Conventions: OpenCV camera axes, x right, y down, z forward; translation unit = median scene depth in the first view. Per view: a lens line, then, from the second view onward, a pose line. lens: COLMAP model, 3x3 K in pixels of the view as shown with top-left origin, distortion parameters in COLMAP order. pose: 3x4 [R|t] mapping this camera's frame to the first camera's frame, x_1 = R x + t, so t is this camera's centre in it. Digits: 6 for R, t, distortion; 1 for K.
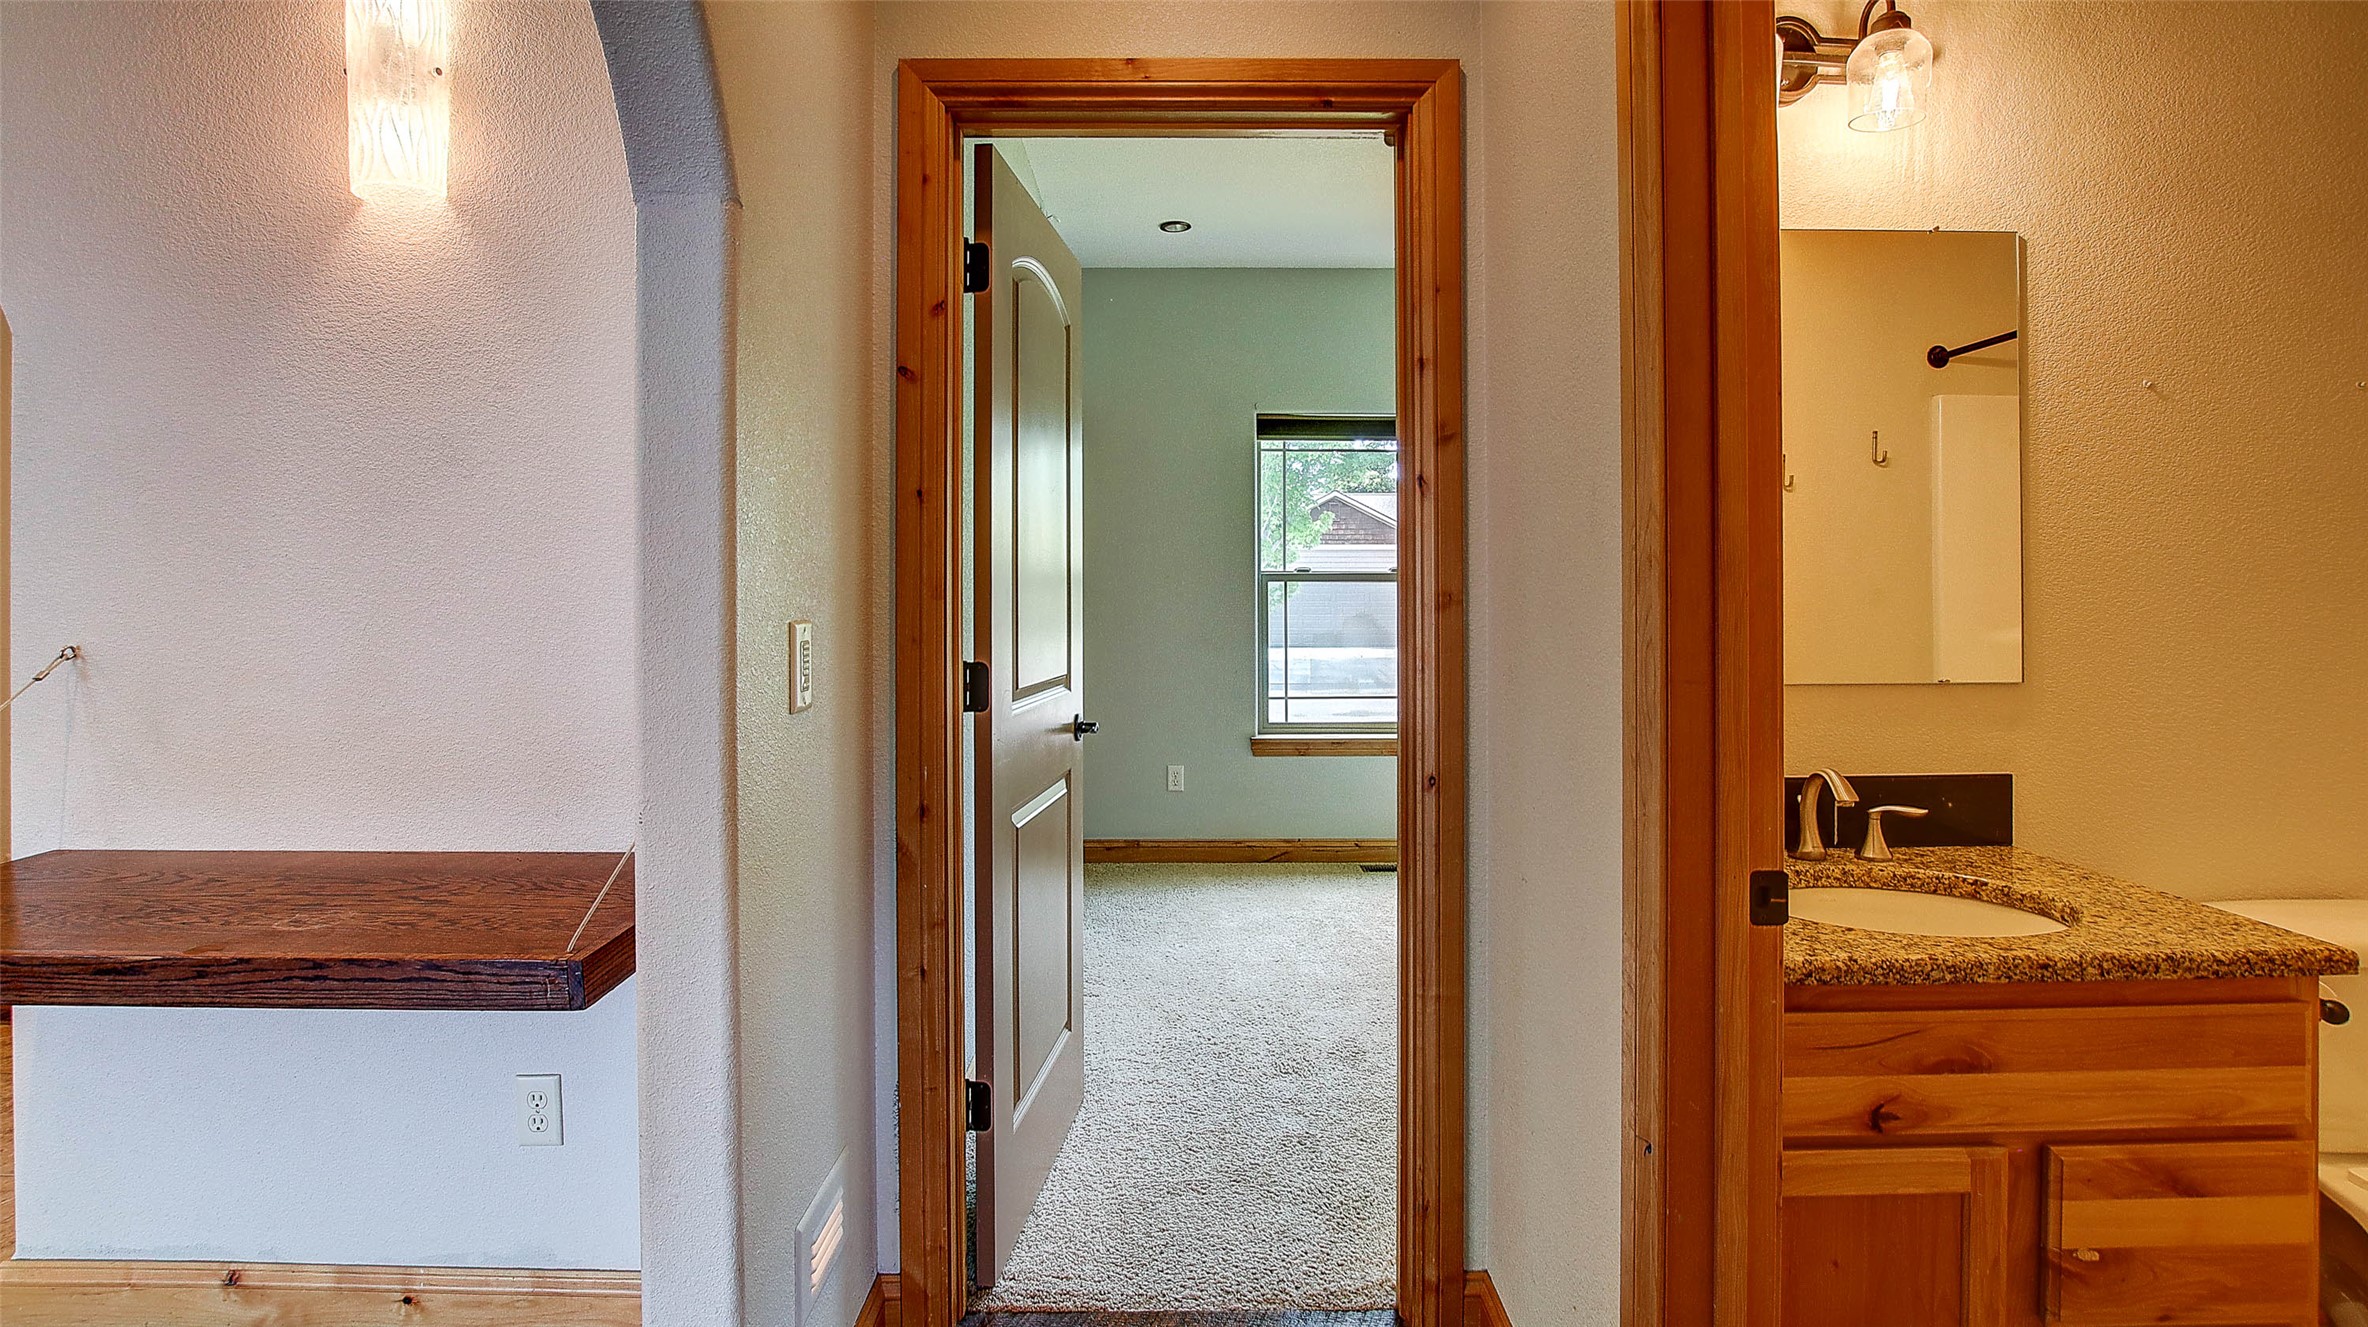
lens RADIAL K [[1136.6, 0, 1172.2], [0, 1136.6, 583.1], [0, 0, 1]] dist [-0.024867, 0.000909]
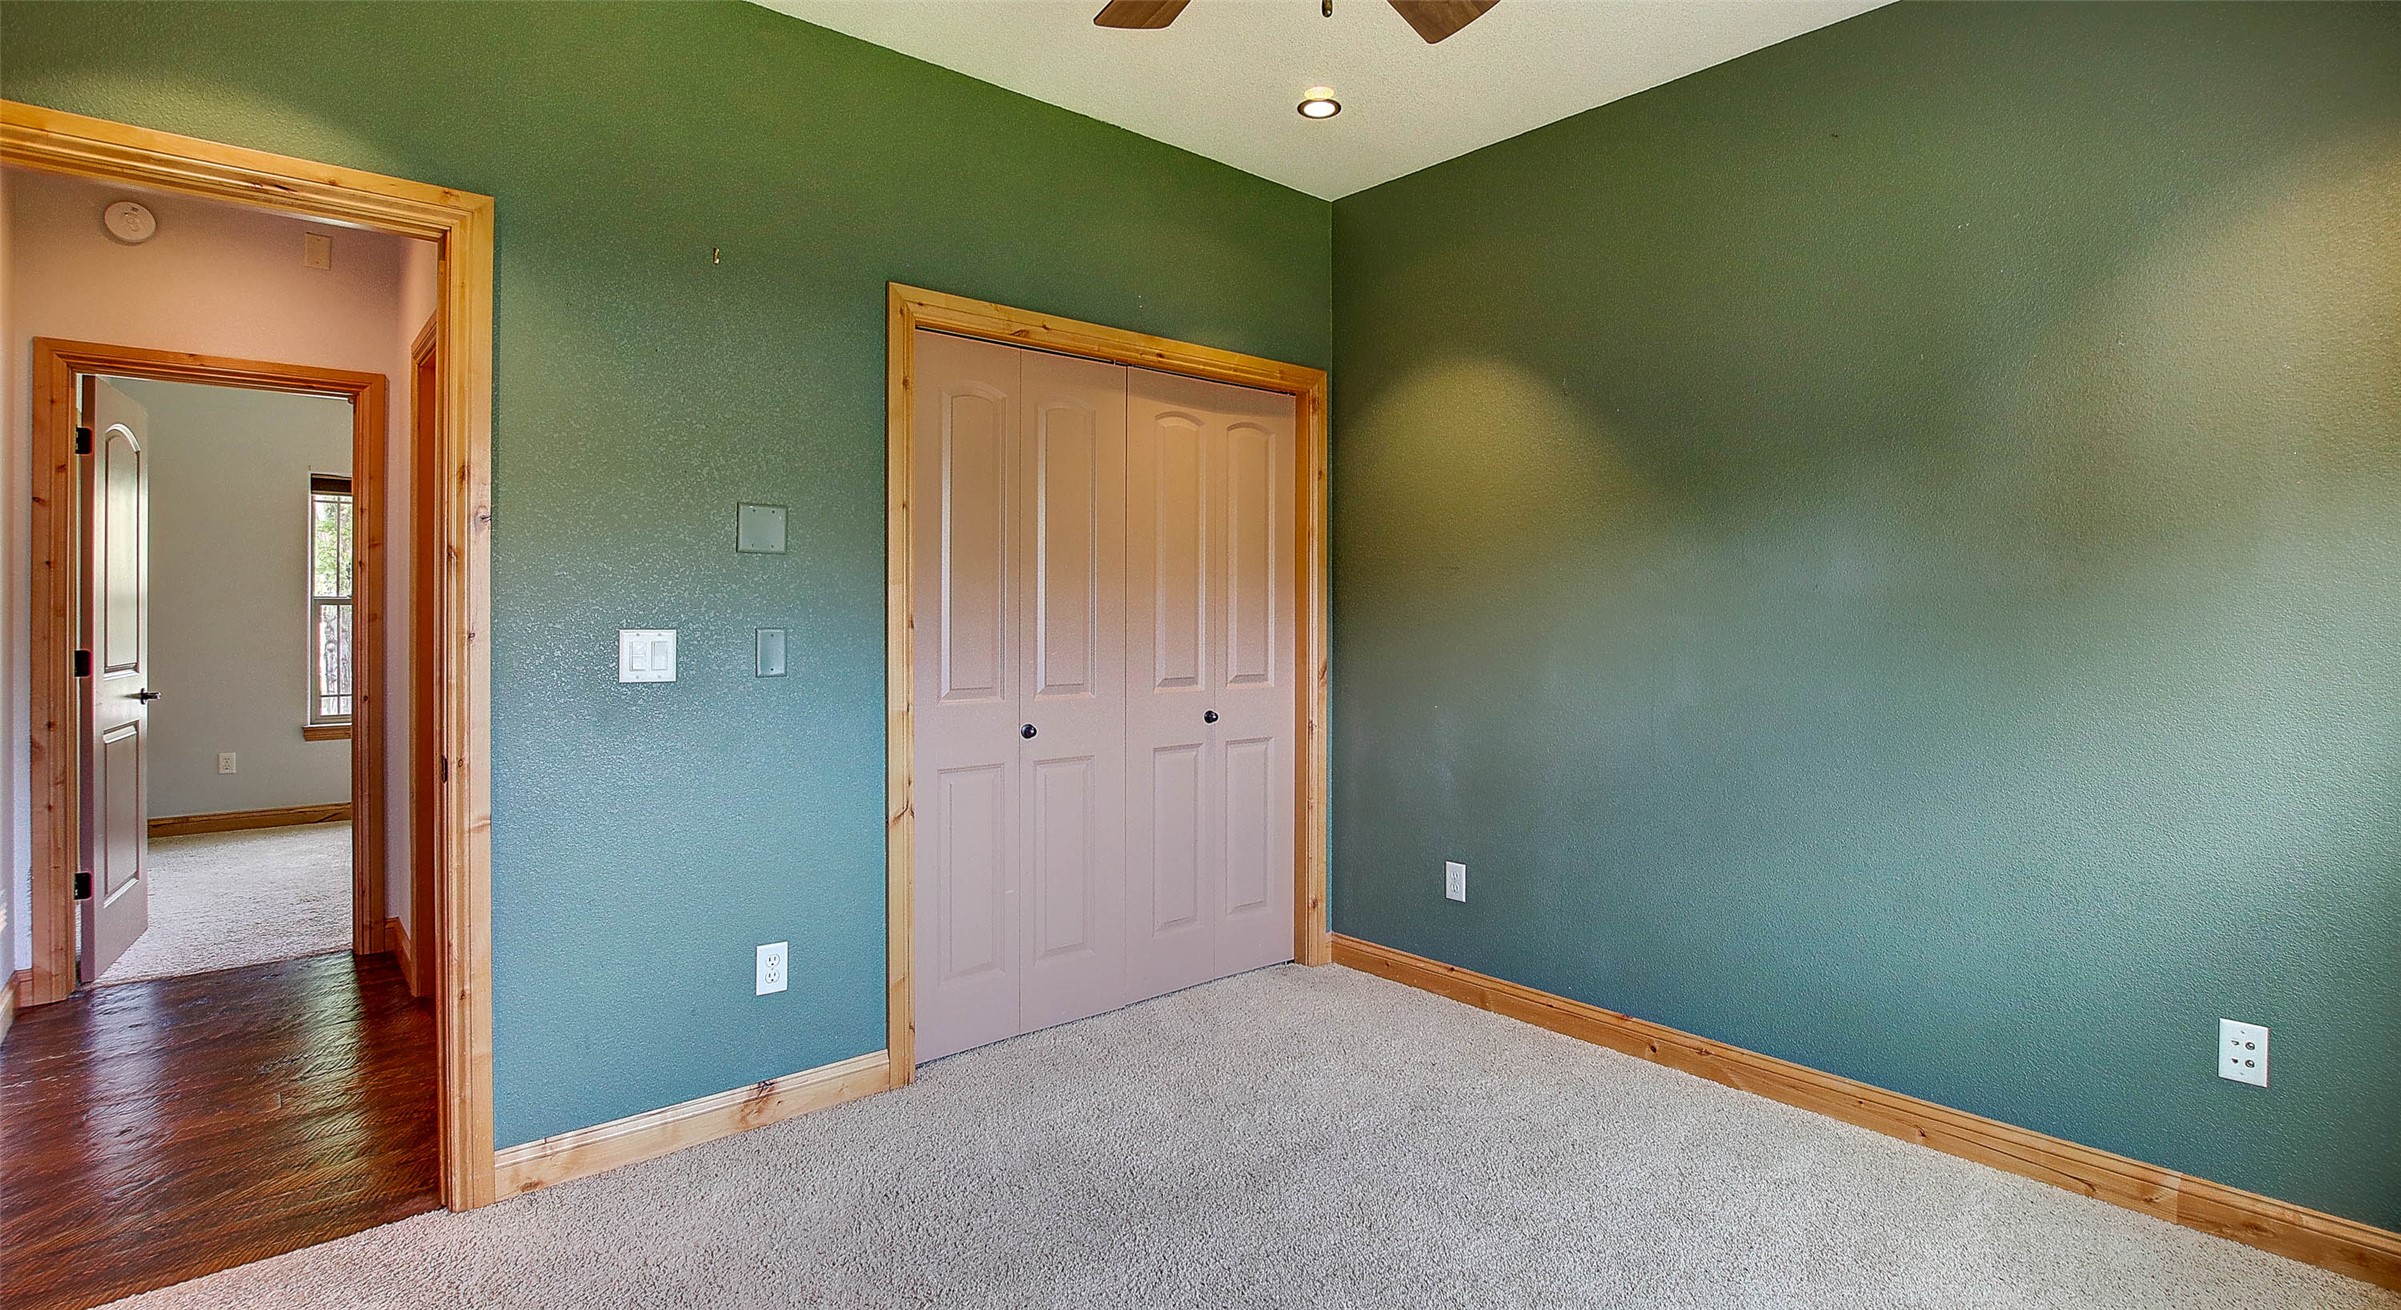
lens RADIAL K [[1129.3, 0, 1207.1], [0, 1129.3, 607.9], [0, 0, 1]] dist [-0.045998, 0.013487]
pose [[0.749069, 0.005190, 0.662472, 0.027327], [-0.007297, 0.999973, 0.000417, -0.015446], [-0.662452, -0.005147, 0.749087, -1.617866]]
